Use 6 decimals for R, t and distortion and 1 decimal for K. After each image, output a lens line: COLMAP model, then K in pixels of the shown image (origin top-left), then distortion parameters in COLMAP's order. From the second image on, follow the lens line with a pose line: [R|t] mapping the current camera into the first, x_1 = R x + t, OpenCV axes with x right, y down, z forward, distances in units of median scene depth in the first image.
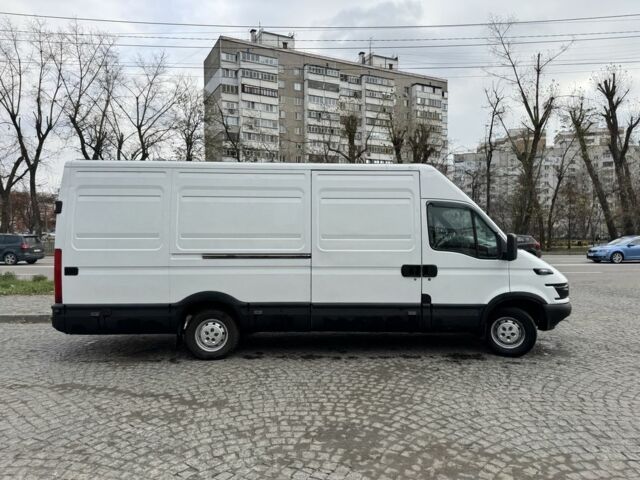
lens RADIAL K [[452.5, 0, 314.3], [0, 452.5, 241.0], [0, 0, 1]] dist [0.012169, -0.000630]
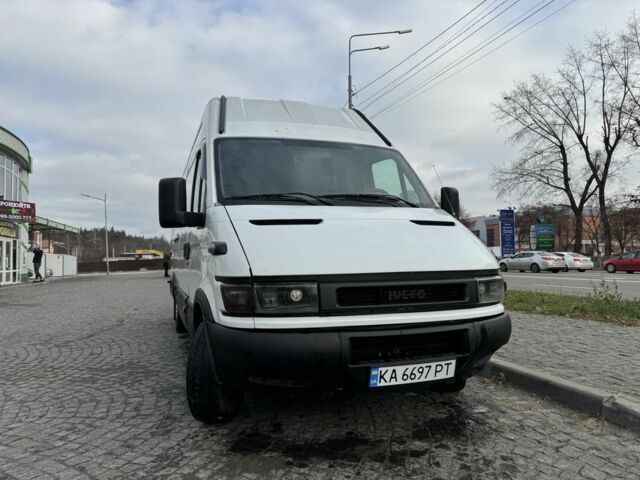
lens RADIAL K [[452.5, 0, 321.2], [0, 452.5, 237.5], [0, 0, 1]] dist [0.012169, -0.000630]
pose [[0.333177, -0.046405, -0.941721, 0.102692], [-0.001888, 0.998753, -0.049884, 0.008380], [0.942862, 0.018399, 0.332674, 0.100875]]
